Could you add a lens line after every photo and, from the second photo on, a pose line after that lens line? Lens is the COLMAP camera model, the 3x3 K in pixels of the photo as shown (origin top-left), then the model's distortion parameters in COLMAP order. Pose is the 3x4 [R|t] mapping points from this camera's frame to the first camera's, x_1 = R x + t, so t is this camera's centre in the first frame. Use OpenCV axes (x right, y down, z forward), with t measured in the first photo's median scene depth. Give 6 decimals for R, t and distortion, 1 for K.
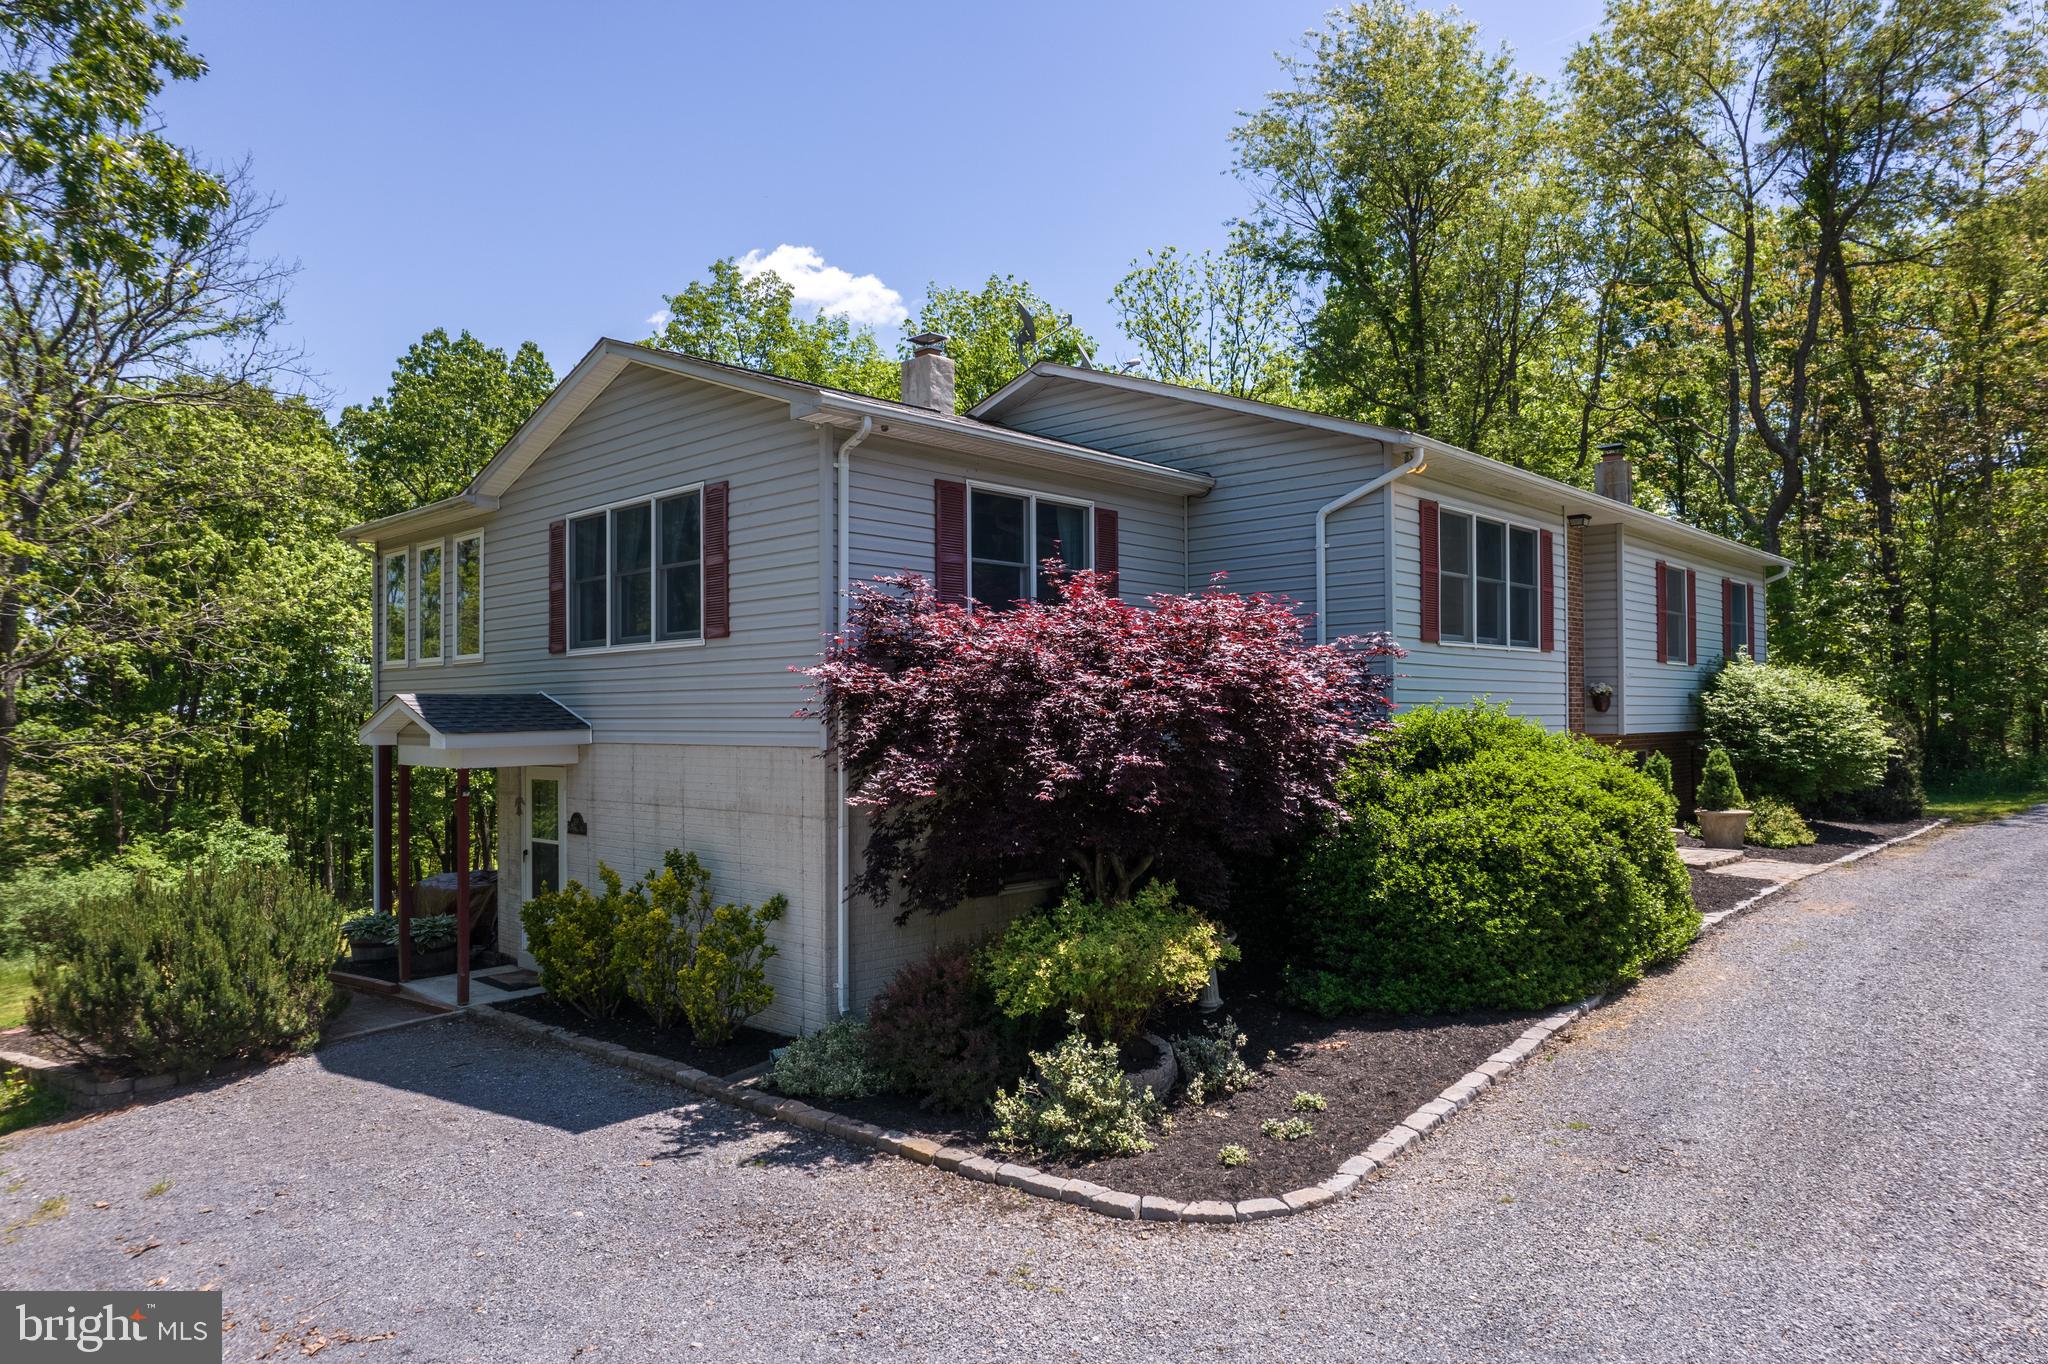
lens RADIAL K [[1281.4, 0, 978.1], [0, 1281.4, 679.6], [0, 0, 1]] dist [-0.073651, 0.088396]
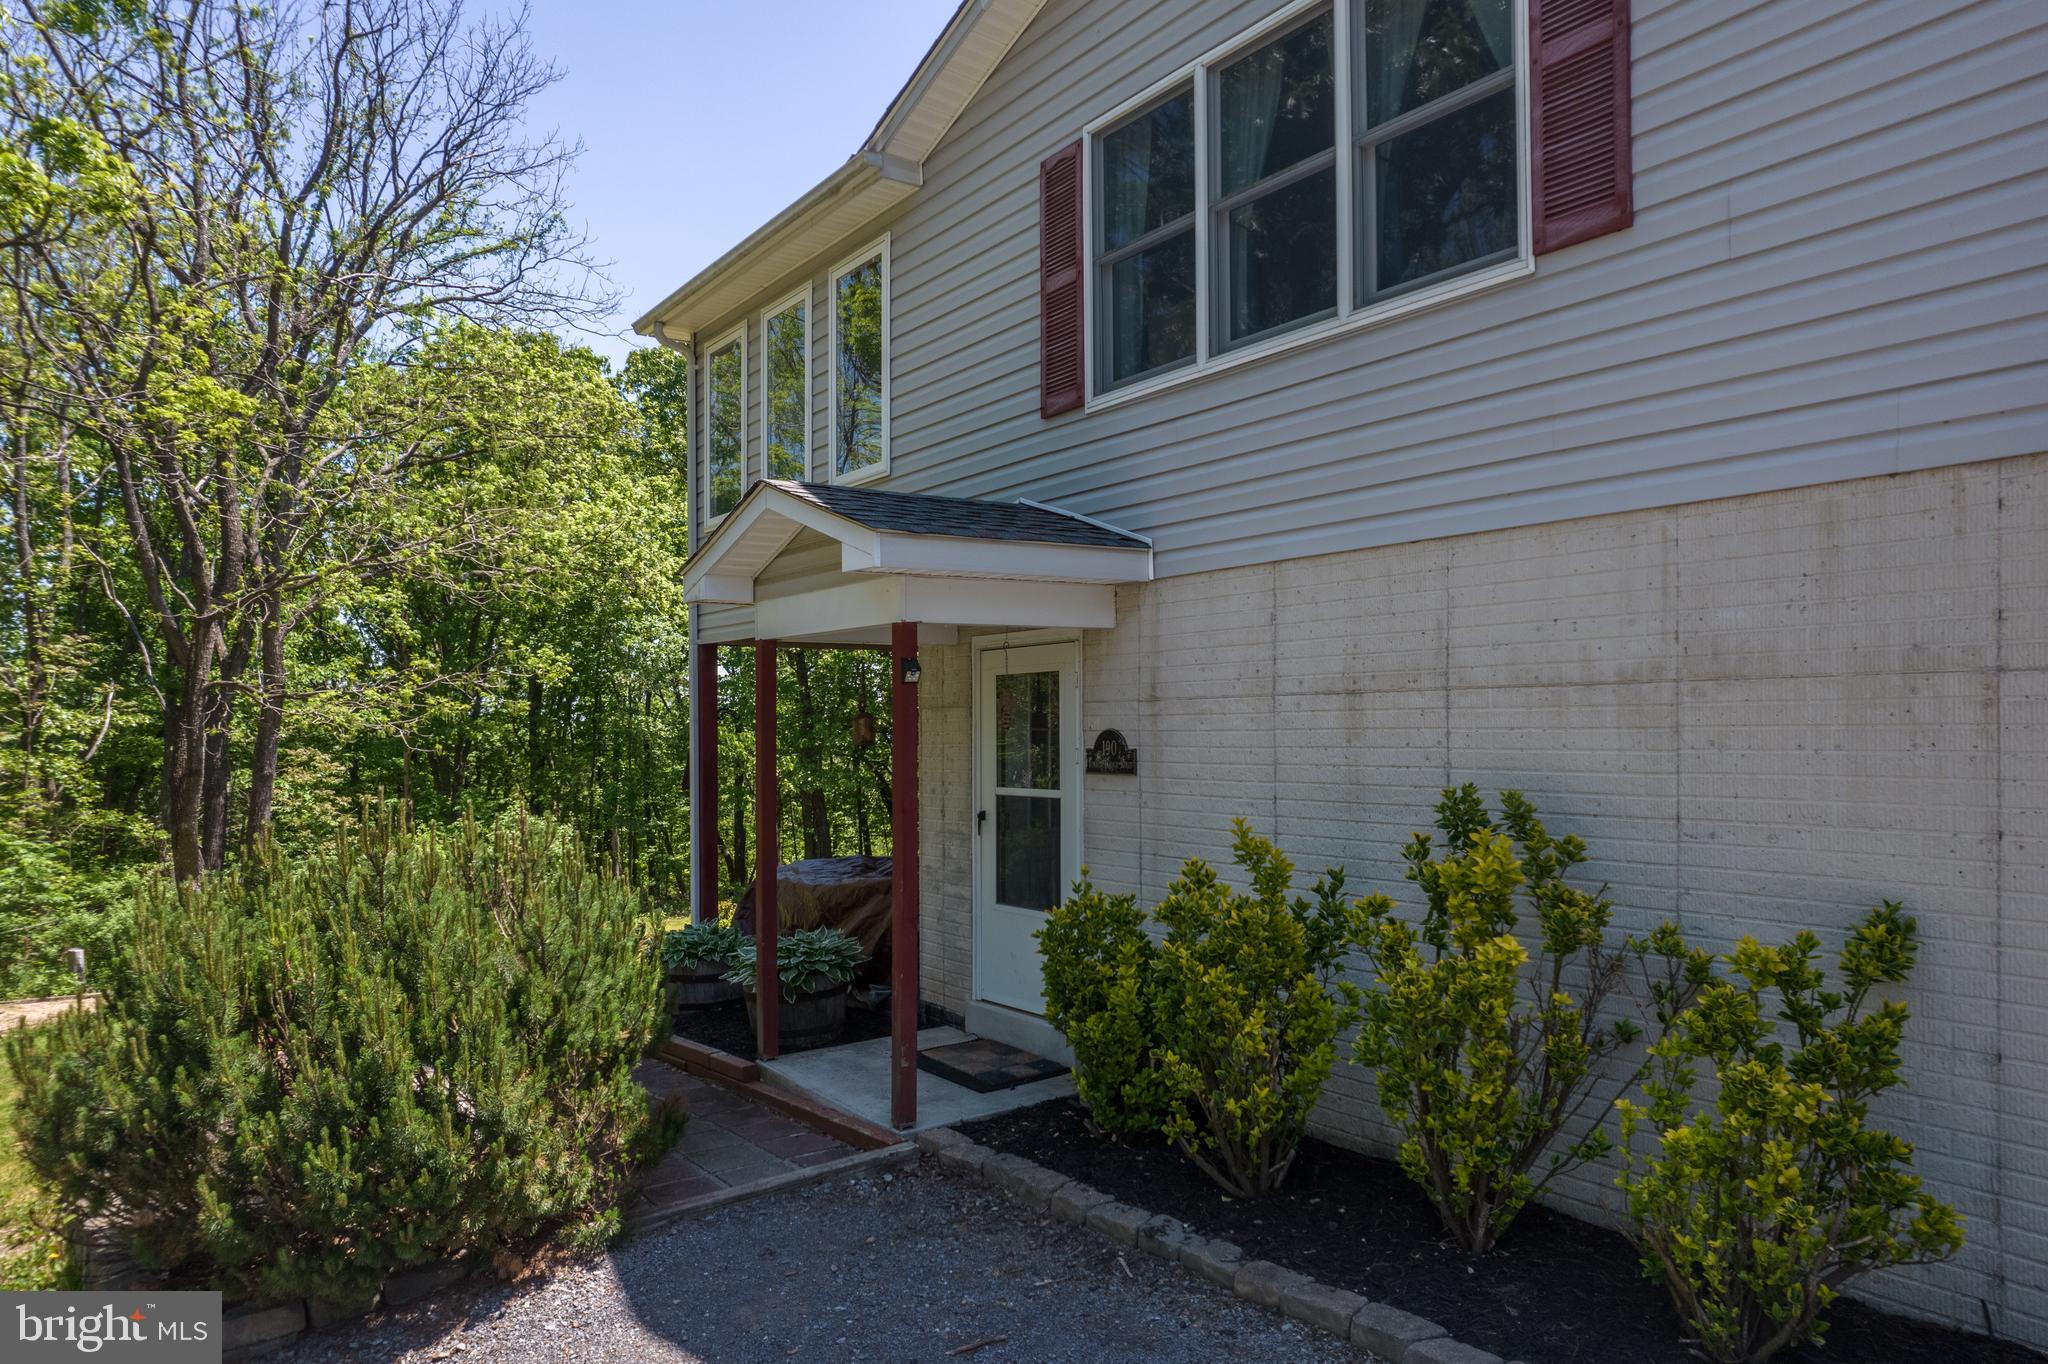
lens RADIAL K [[1316.0, 0, 1031.0], [0, 1316.0, 689.0], [0, 0, 1]] dist [-0.068830, 0.050213]
pose [[0.986428, -0.005432, -0.164102, -0.283718], [0.006046, 0.999976, 0.003244, 0.094269], [0.164081, -0.004192, 0.986438, 0.537962]]
